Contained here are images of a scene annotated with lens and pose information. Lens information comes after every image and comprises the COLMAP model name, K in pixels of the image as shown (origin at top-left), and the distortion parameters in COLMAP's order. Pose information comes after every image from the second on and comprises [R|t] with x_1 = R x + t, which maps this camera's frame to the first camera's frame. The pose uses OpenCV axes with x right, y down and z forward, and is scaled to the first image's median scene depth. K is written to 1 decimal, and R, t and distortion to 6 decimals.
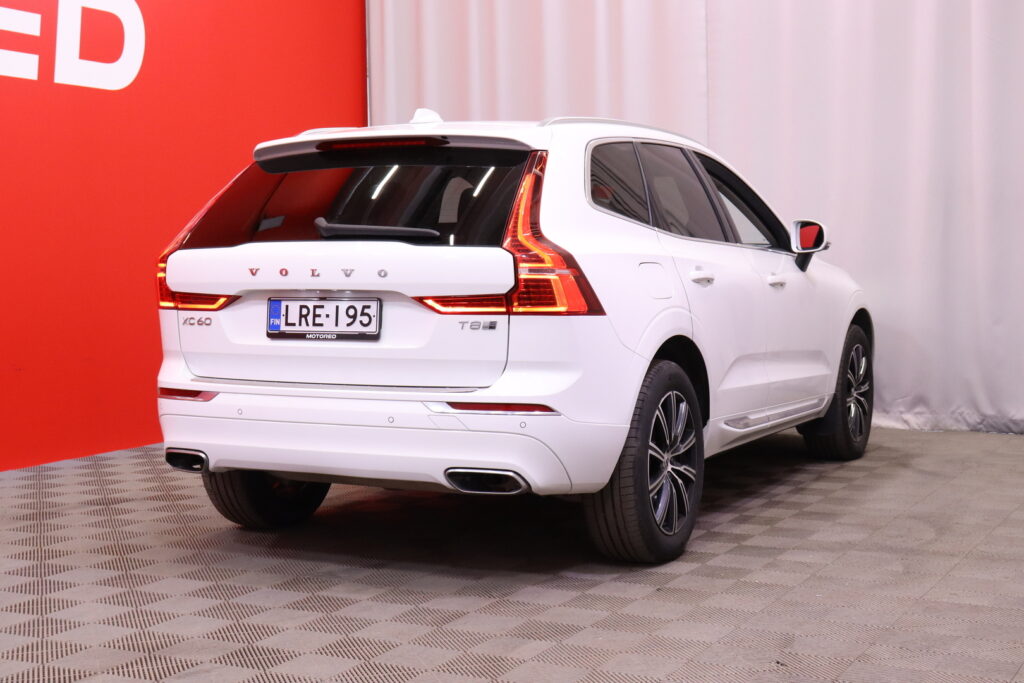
lens RADIAL K [[1488.5, 0, 512.0], [0, 1488.5, 341.5], [0, 0, 1]] dist [0.143546, 0.023979]
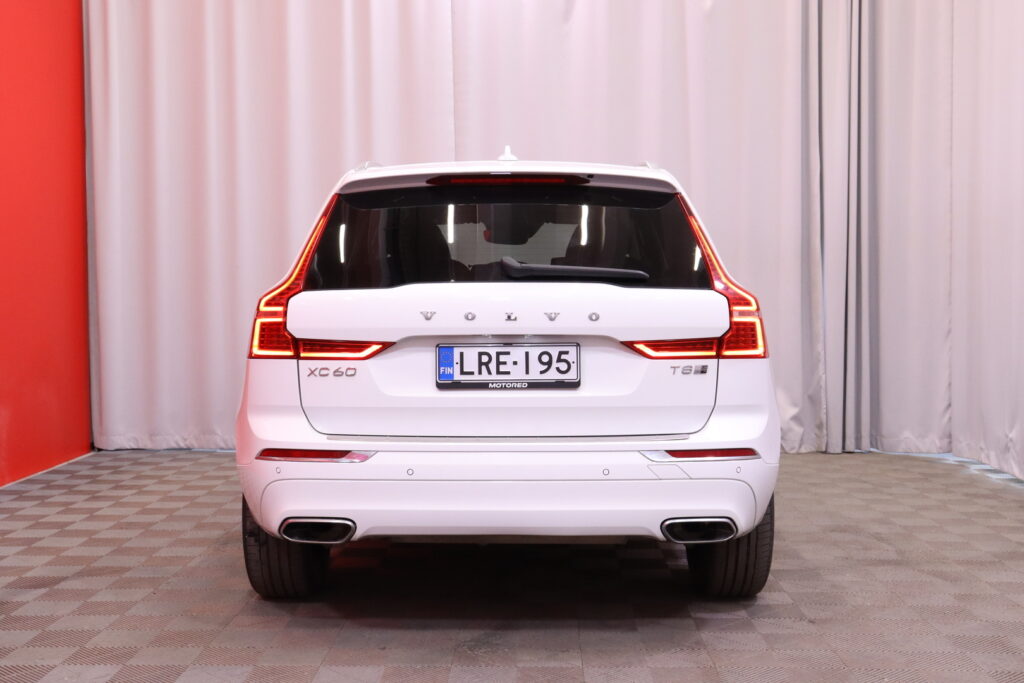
lens RADIAL K [[1337.1, 0, 512.0], [0, 1337.1, 341.5], [0, 0, 1]] dist [-0.016004, -0.009455]
pose [[0.896154, -0.010853, 0.443611, -0.492562], [0.023096, 0.999487, -0.022204, -0.012168], [-0.443142, 0.030144, 0.895944, 0.259382]]
